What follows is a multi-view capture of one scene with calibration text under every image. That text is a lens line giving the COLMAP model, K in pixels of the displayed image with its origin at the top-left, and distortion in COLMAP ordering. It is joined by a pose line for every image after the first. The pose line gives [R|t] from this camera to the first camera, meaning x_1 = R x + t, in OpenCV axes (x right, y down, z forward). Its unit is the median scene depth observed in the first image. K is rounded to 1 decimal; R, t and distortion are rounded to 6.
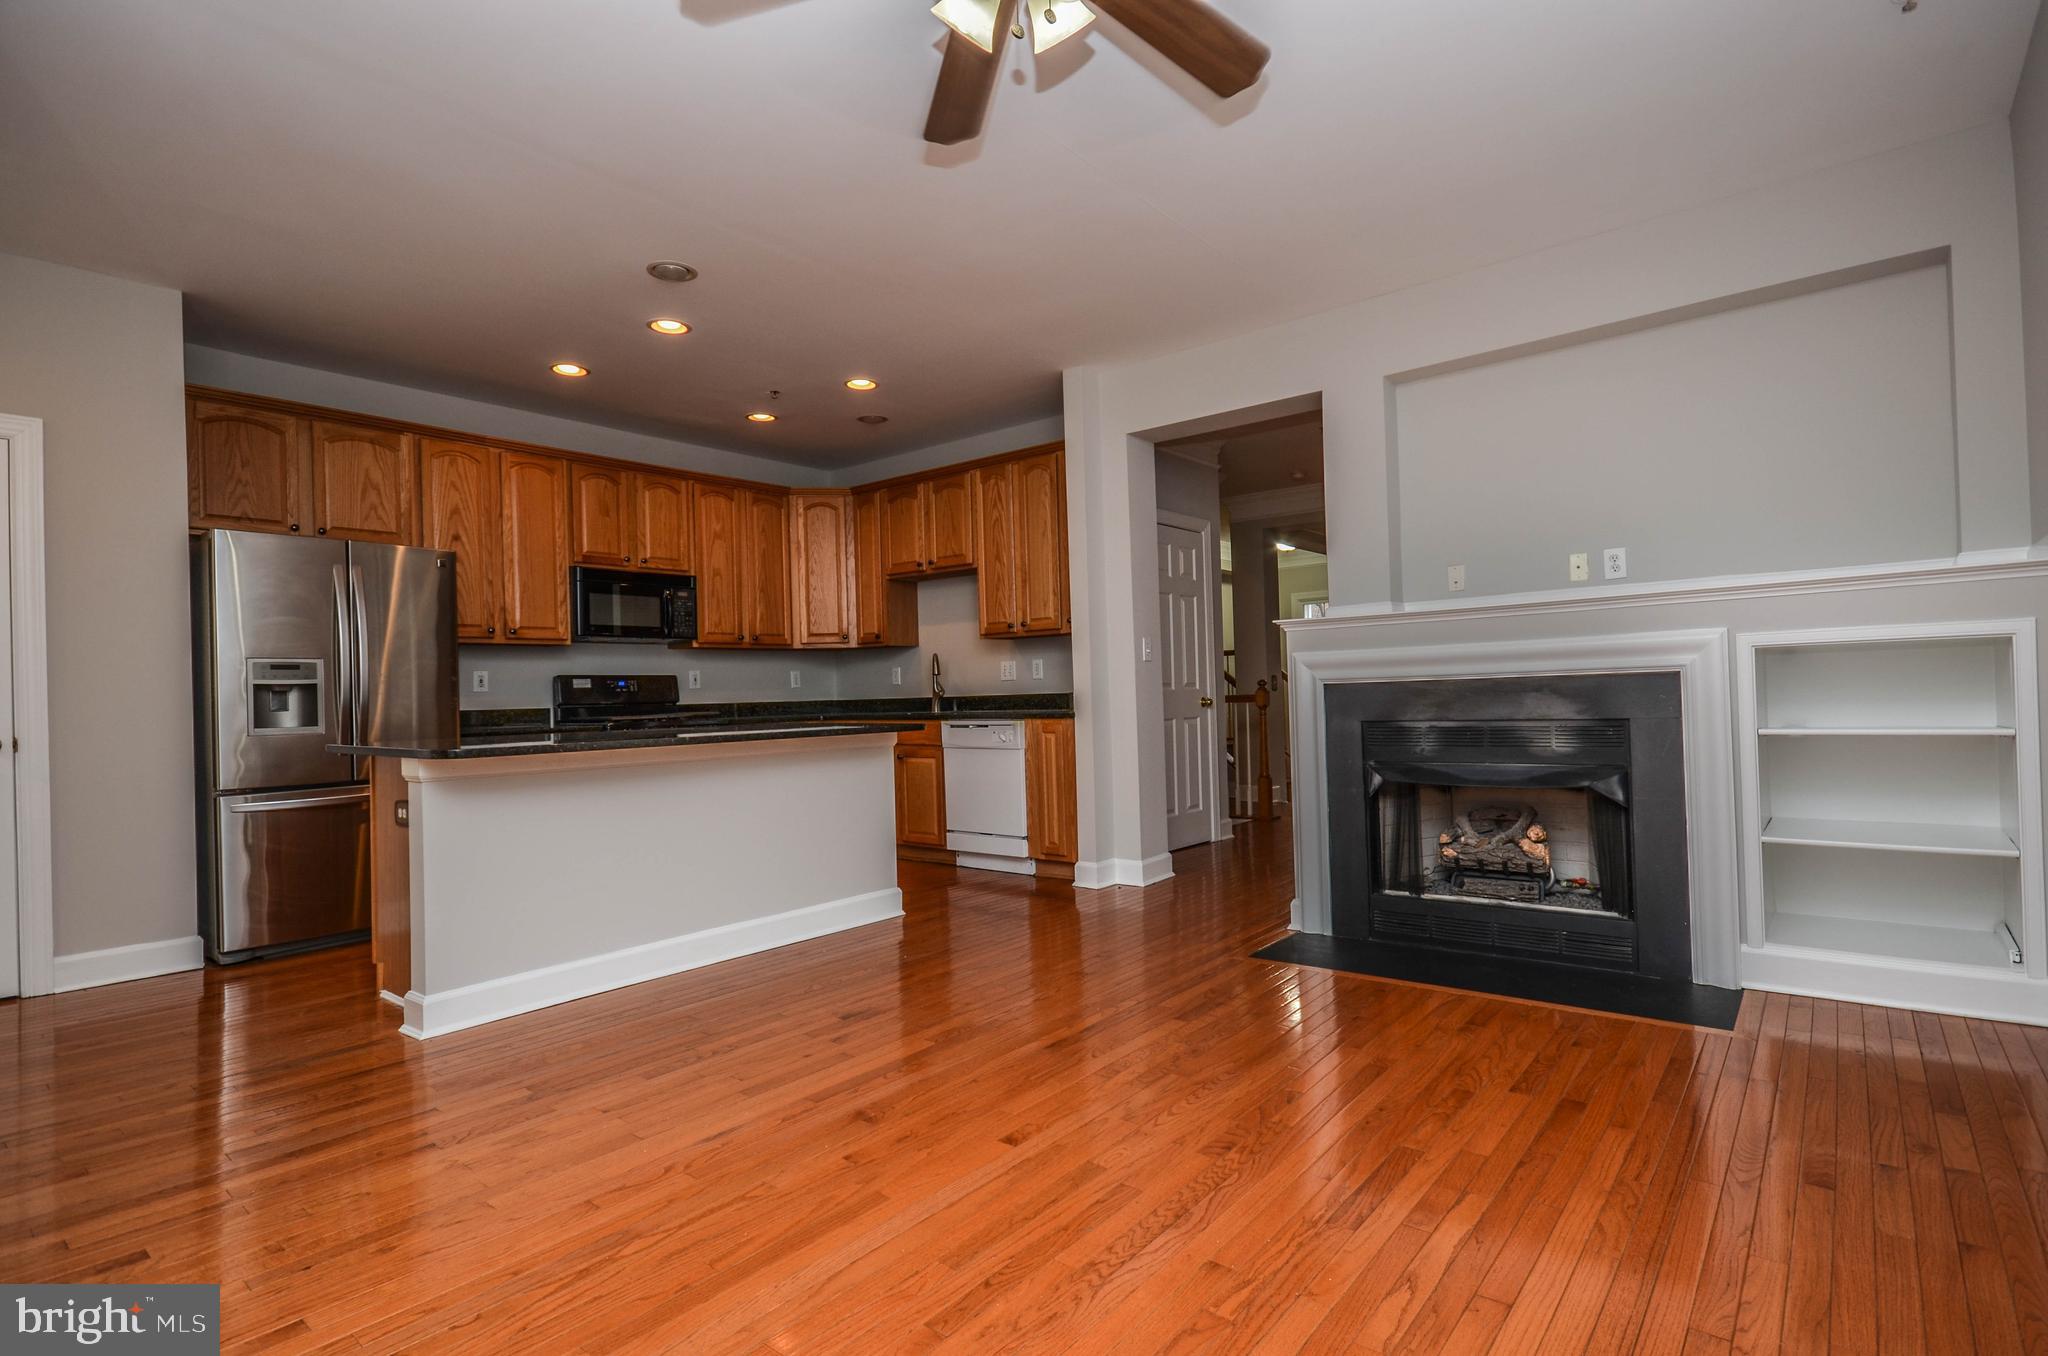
lens RADIAL K [[988.0, 0, 1049.9], [0, 988.0, 683.8], [0, 0, 1]] dist [0.003579, 0.000942]
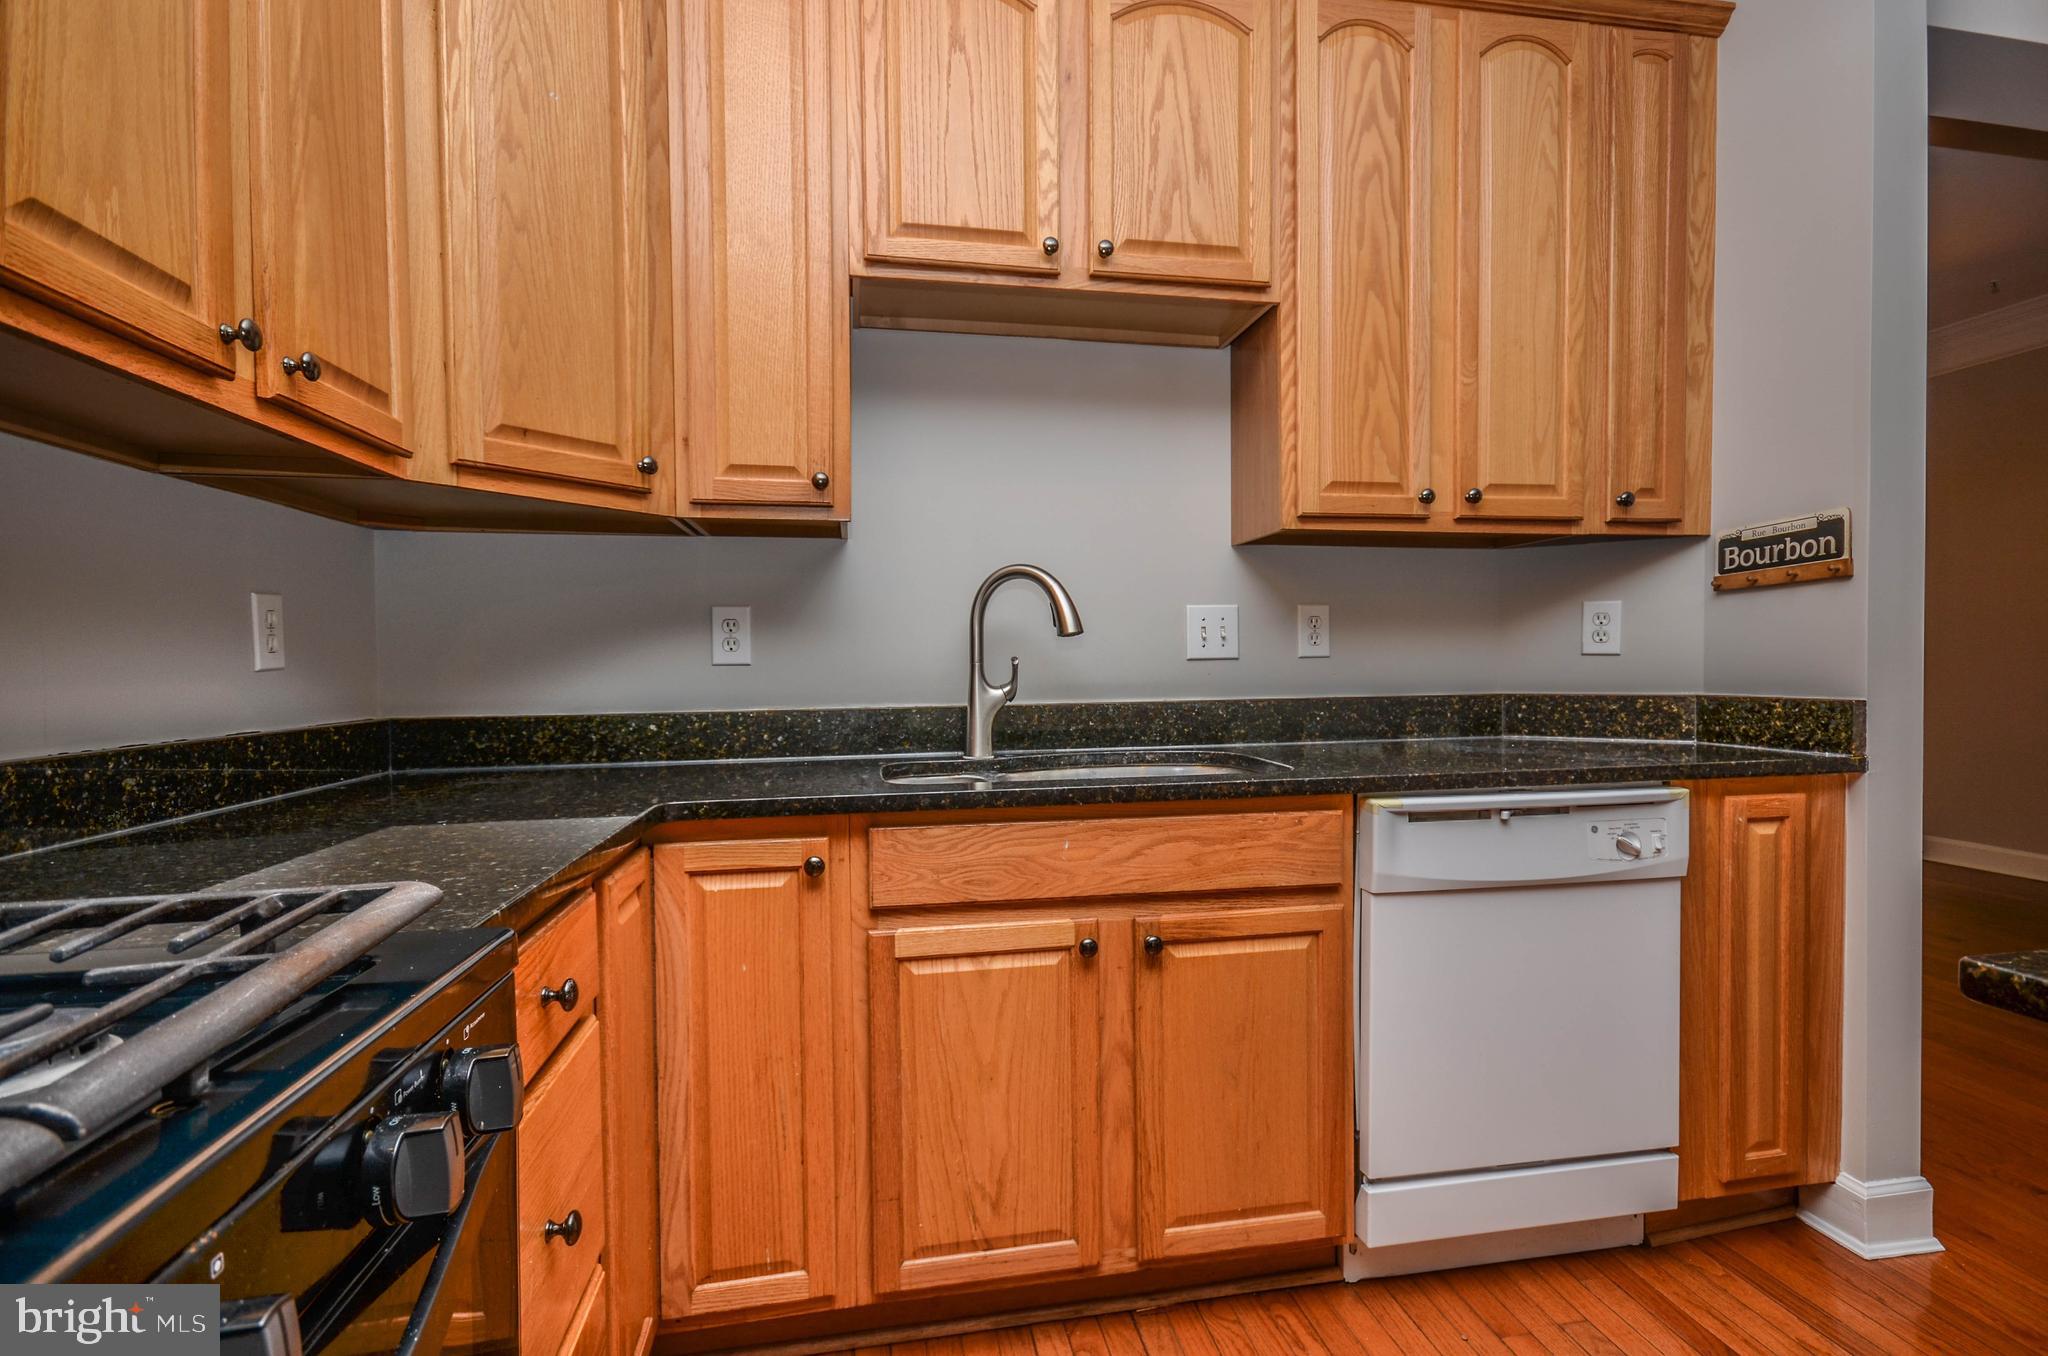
lens RADIAL K [[988.0, 0, 1049.9], [0, 988.0, 683.8], [0, 0, 1]] dist [0.003579, 0.000942]
pose [[0.651930, 0.003789, 0.758269, -0.369456], [-0.013256, 0.999892, 0.006401, 0.004133], [-0.758163, -0.014225, 0.651910, 0.862746]]
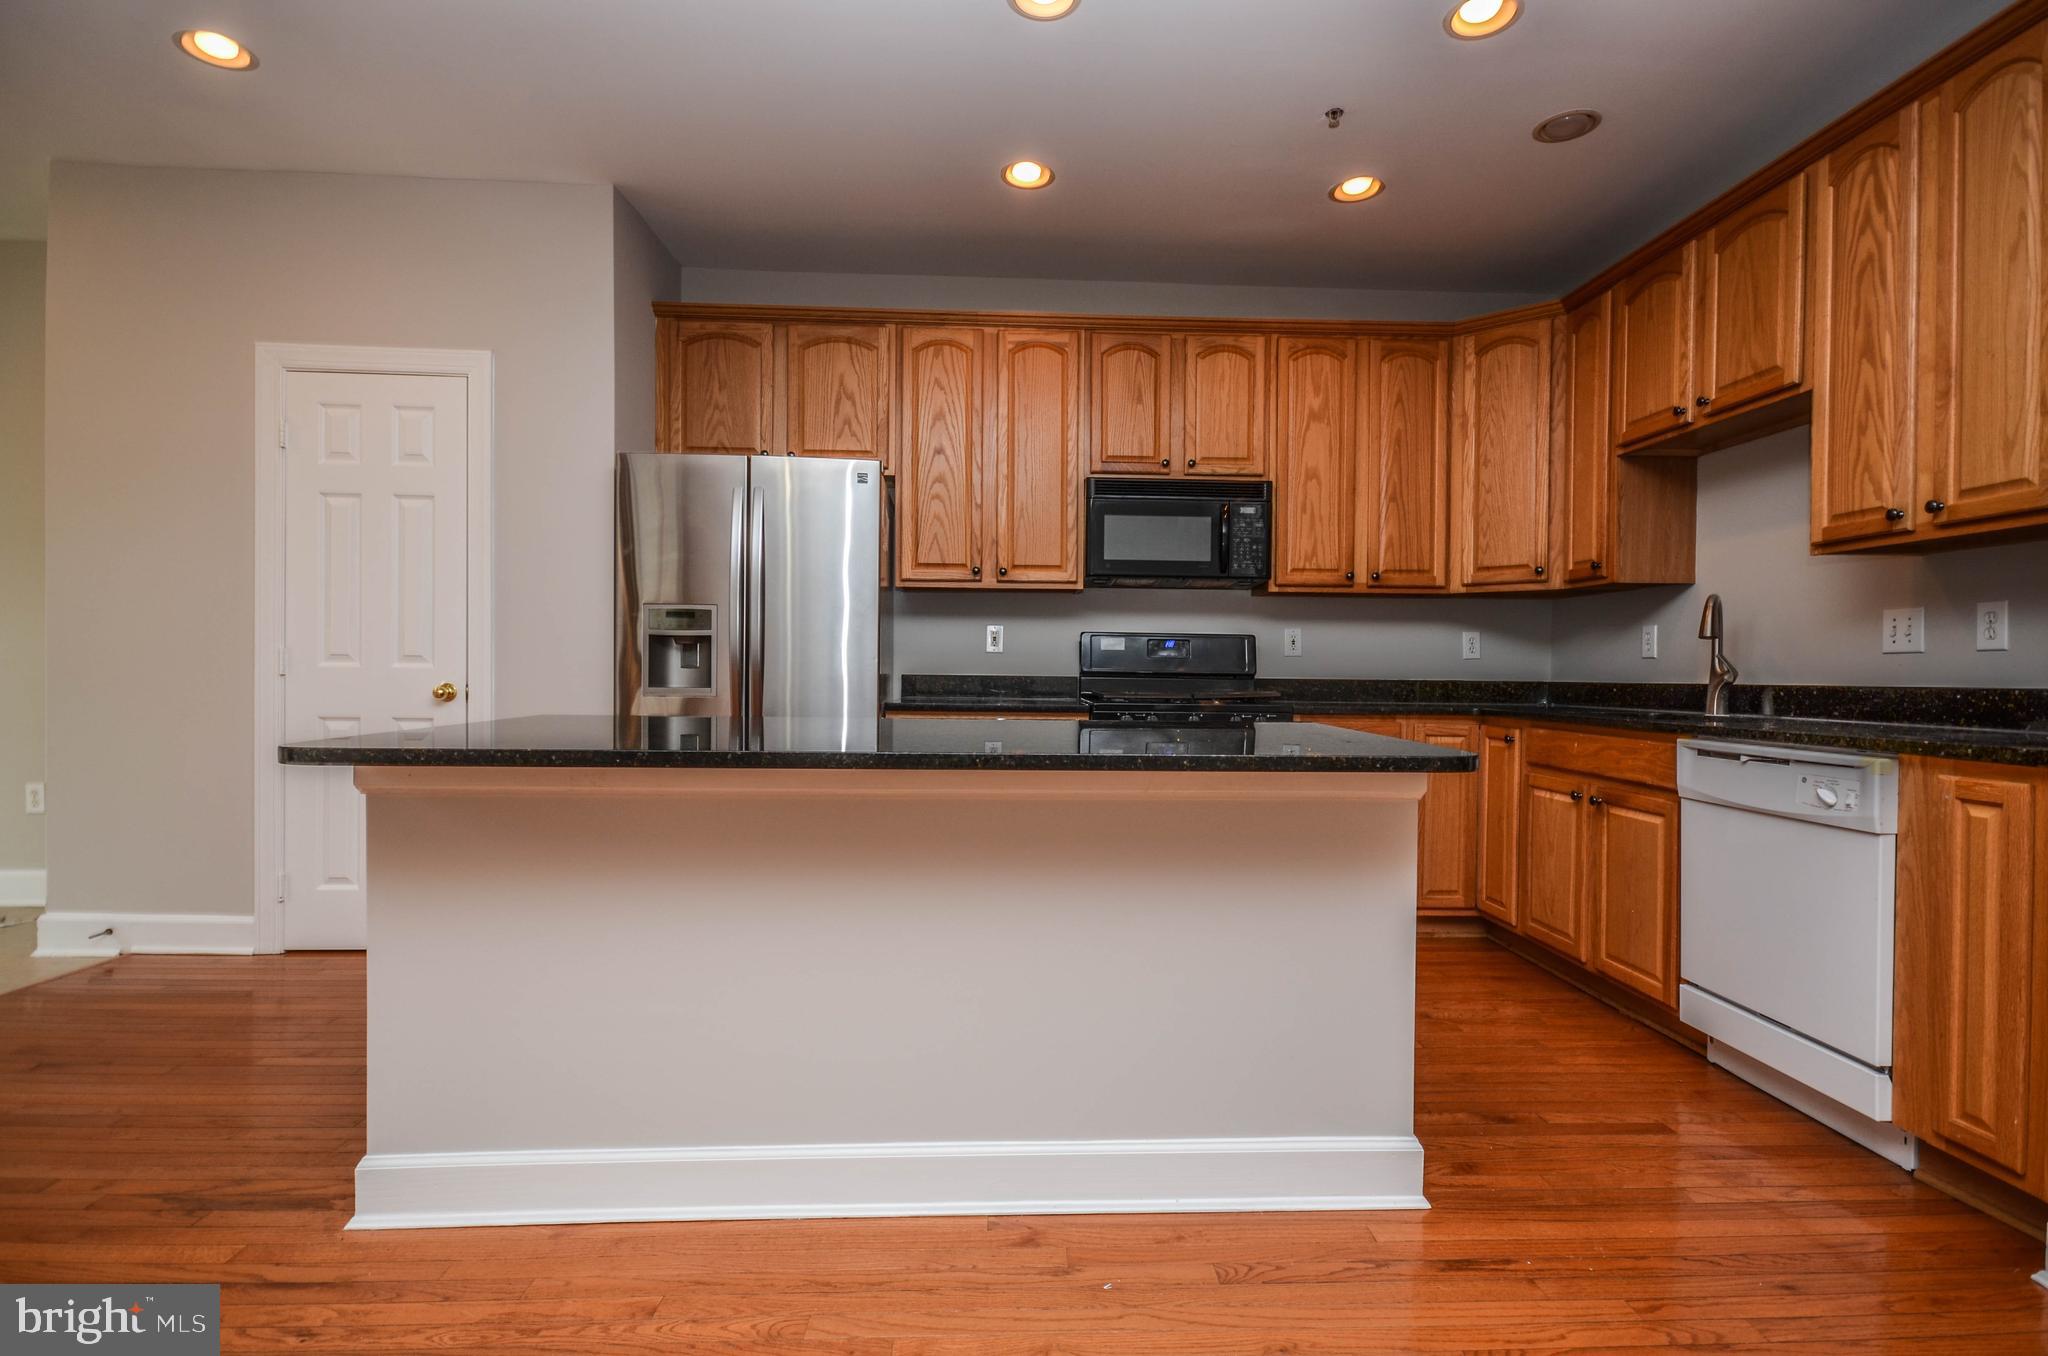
lens RADIAL K [[988.0, 0, 1049.9], [0, 988.0, 683.8], [0, 0, 1]] dist [0.003579, 0.000942]
pose [[0.660529, 0.044140, -0.749502, 0.037851], [-0.021778, 0.998977, 0.039640, 0.001156], [0.750485, -0.009861, 0.660814, 0.471205]]
